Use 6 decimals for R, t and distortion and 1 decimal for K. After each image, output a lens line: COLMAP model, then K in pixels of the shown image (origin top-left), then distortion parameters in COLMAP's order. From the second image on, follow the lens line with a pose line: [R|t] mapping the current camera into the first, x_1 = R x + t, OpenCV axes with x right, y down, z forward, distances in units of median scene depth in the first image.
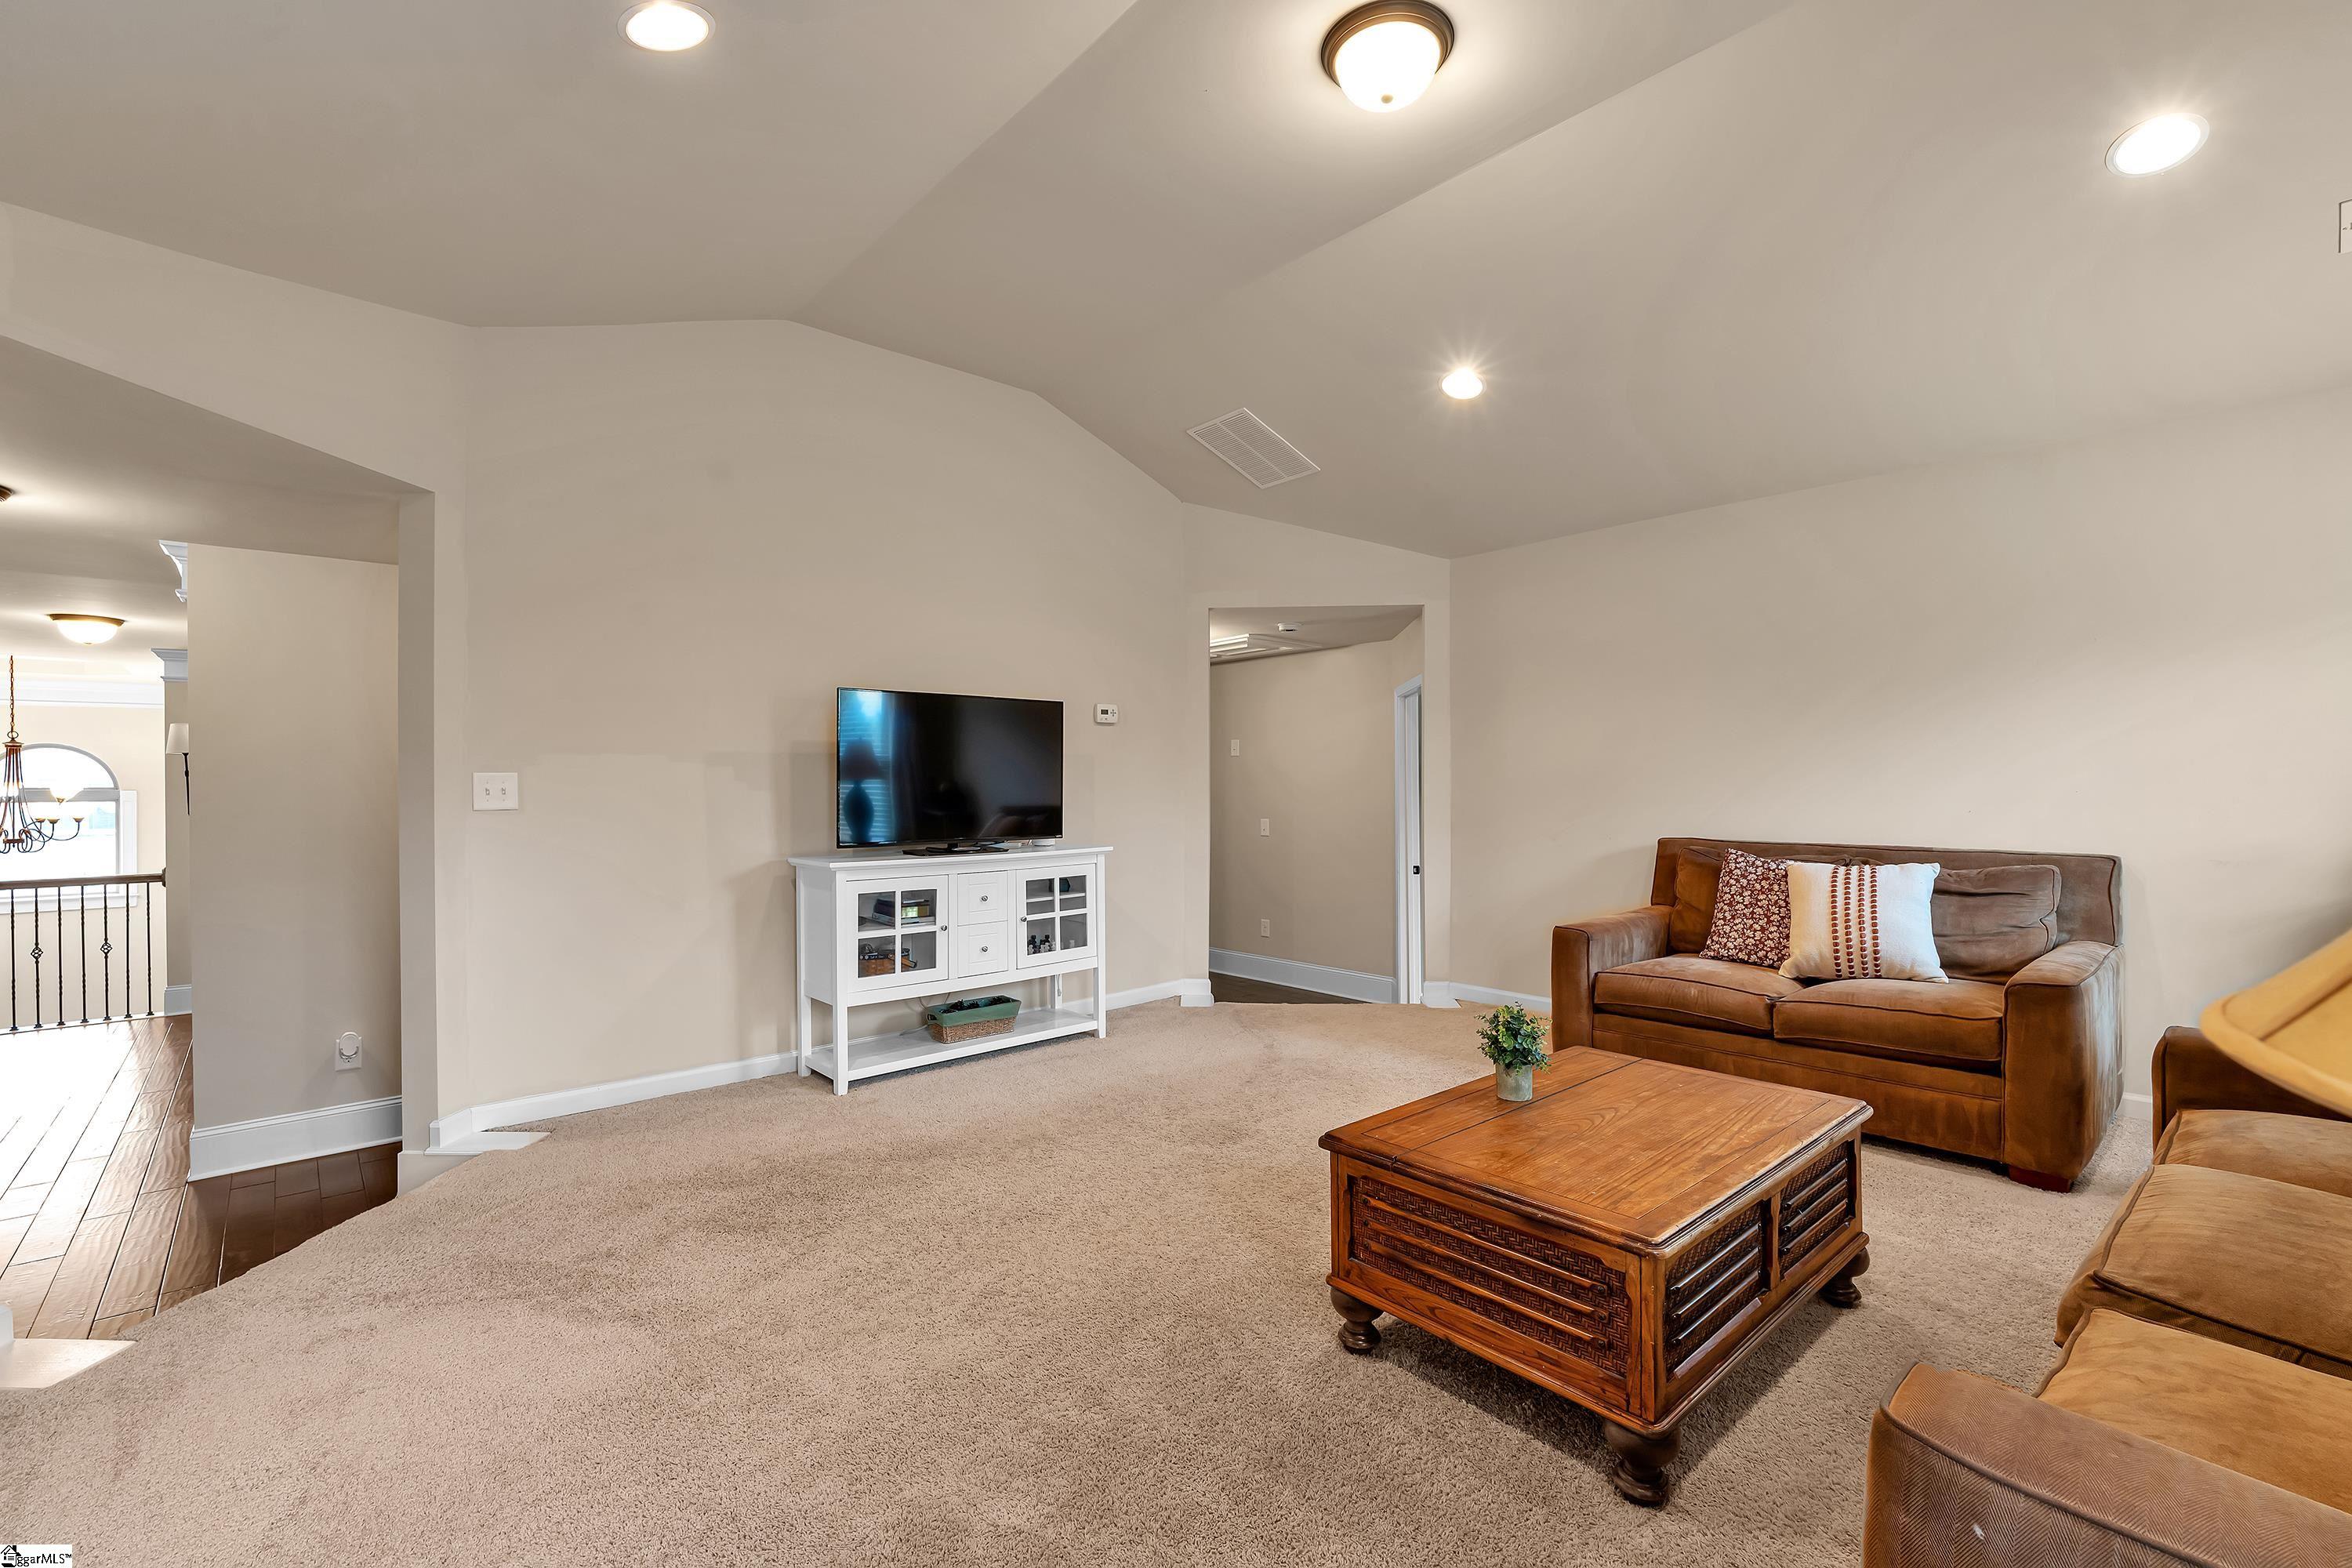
lens RADIAL K [[1032.8, 0, 1177.4], [0, 1032.8, 788.1], [0, 0, 1]] dist [-0.004412, -0.000306]
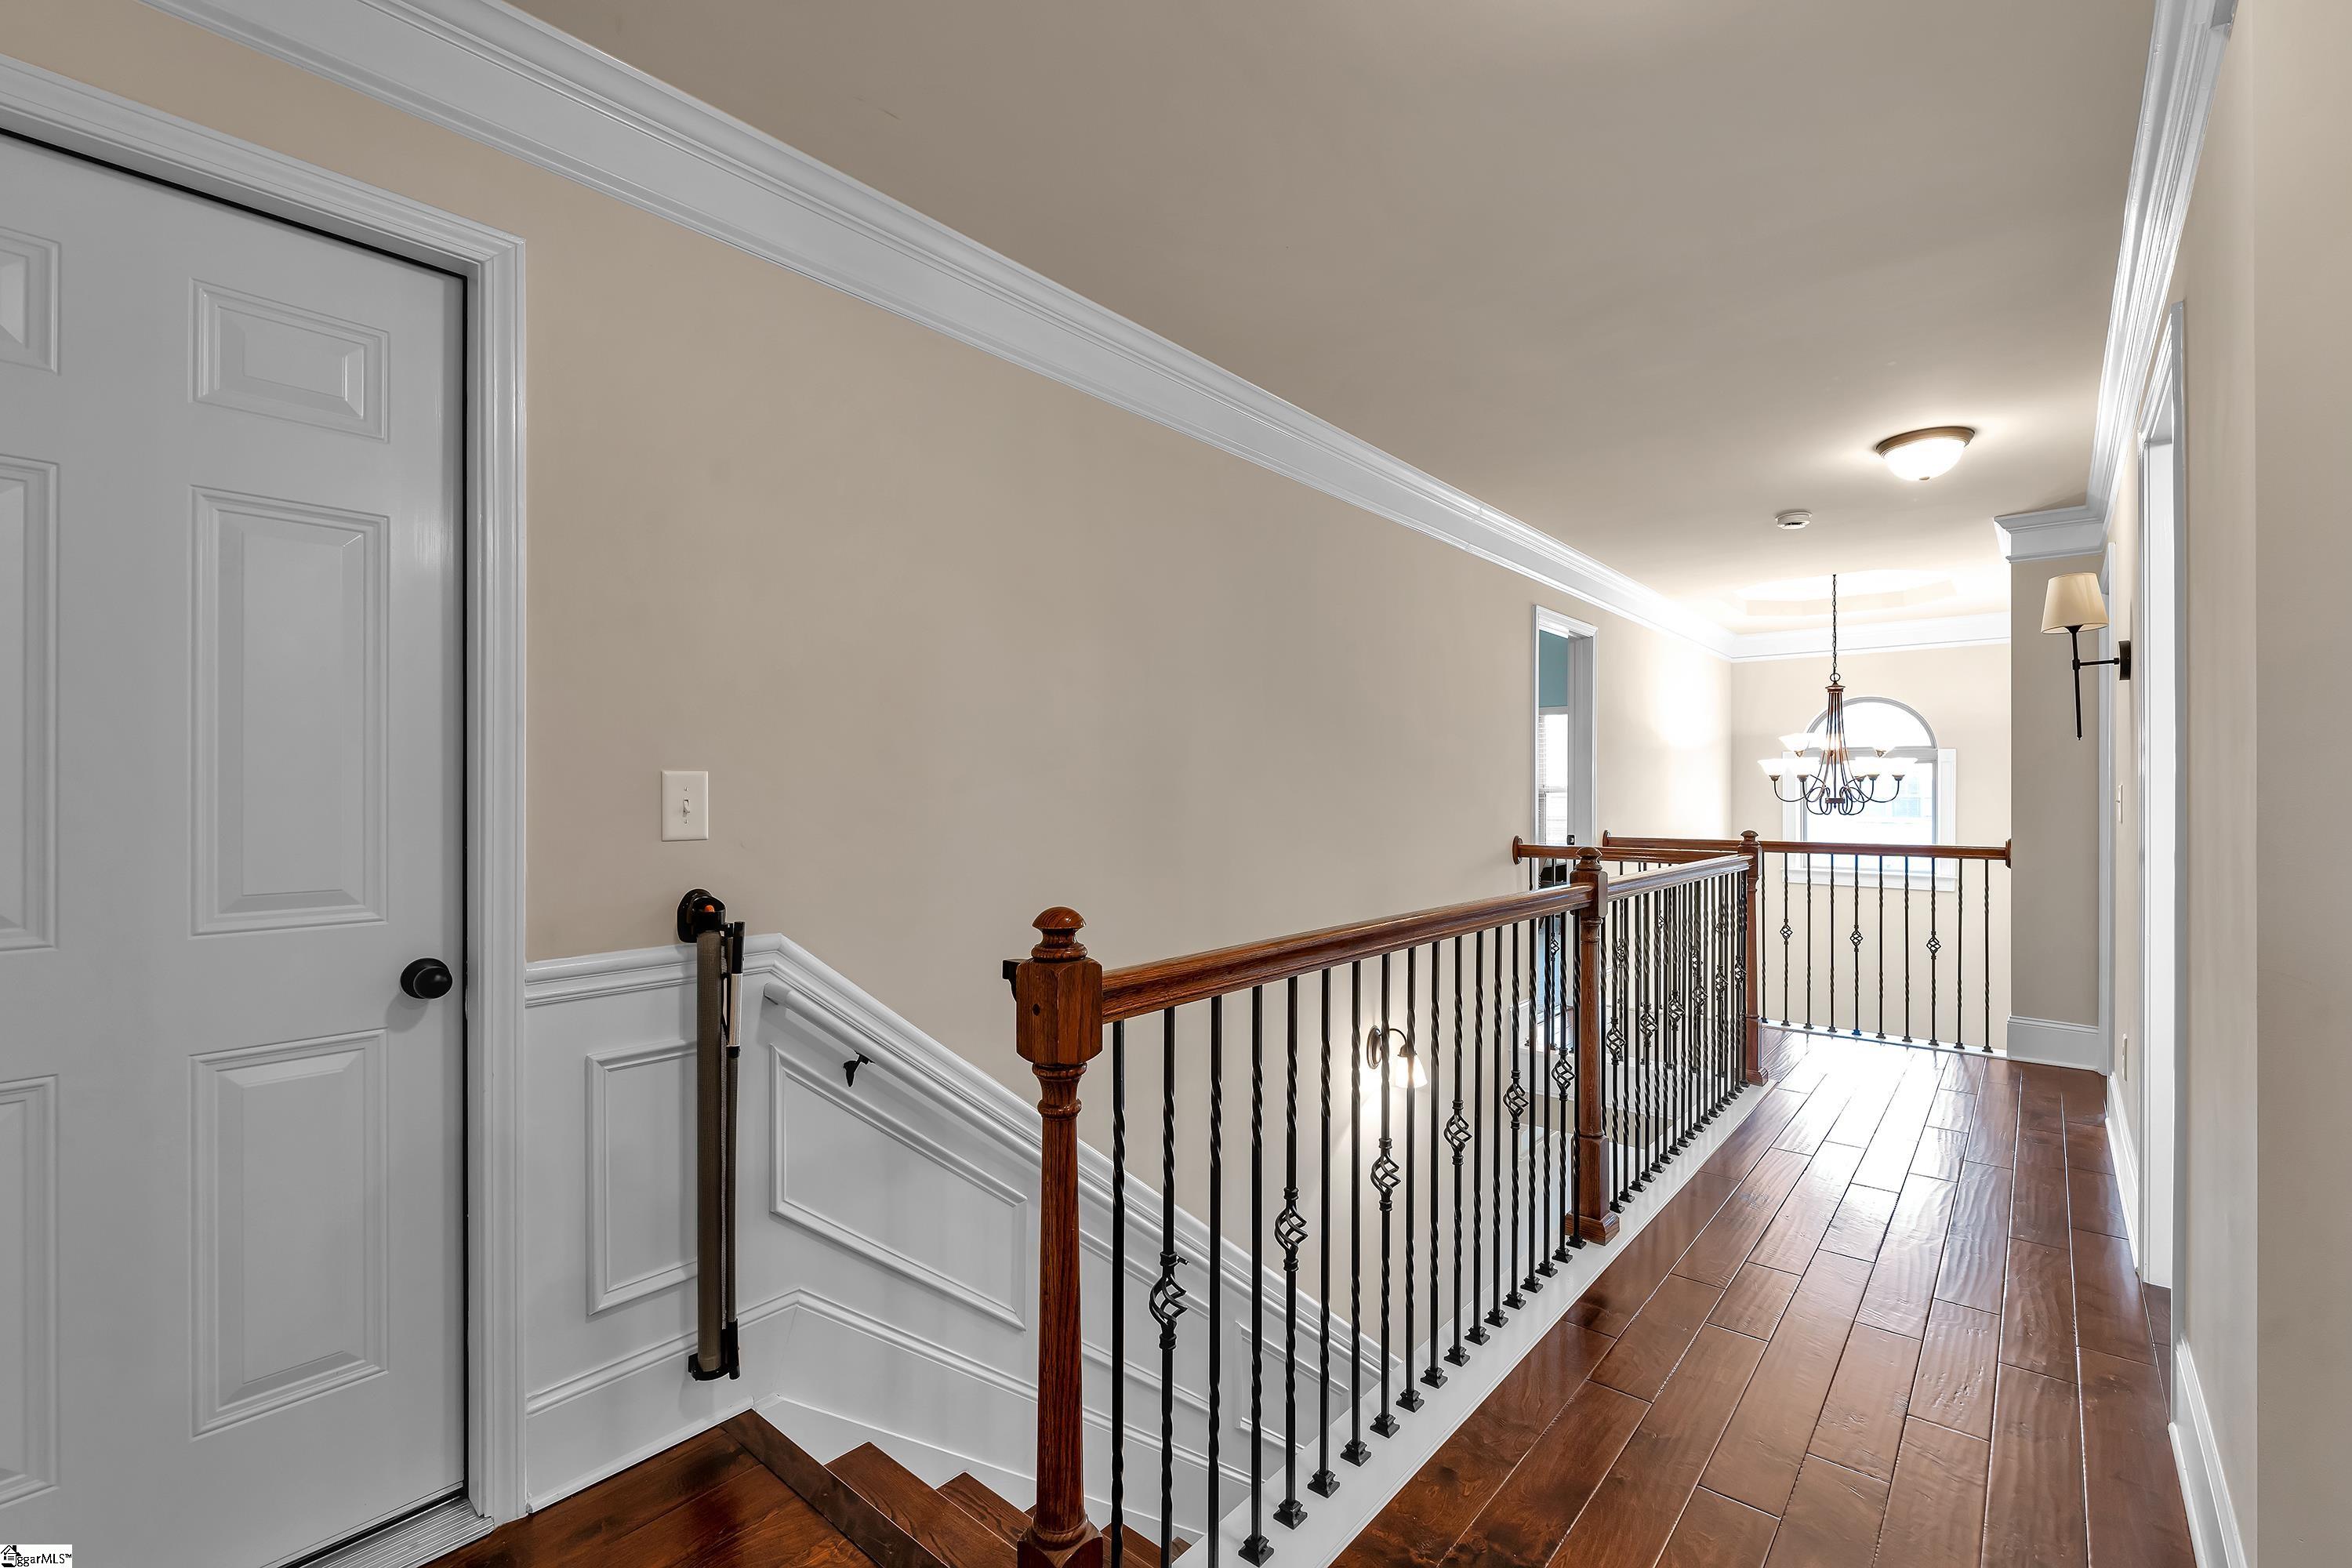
lens RADIAL K [[1032.8, 0, 1177.4], [0, 1032.8, 788.1], [0, 0, 1]] dist [-0.004412, -0.000306]
pose [[0.151636, 0.004160, -0.988428, -0.368604], [-0.005321, 0.999980, 0.003393, 0.041171], [0.988422, 0.004745, 0.151655, 0.328888]]
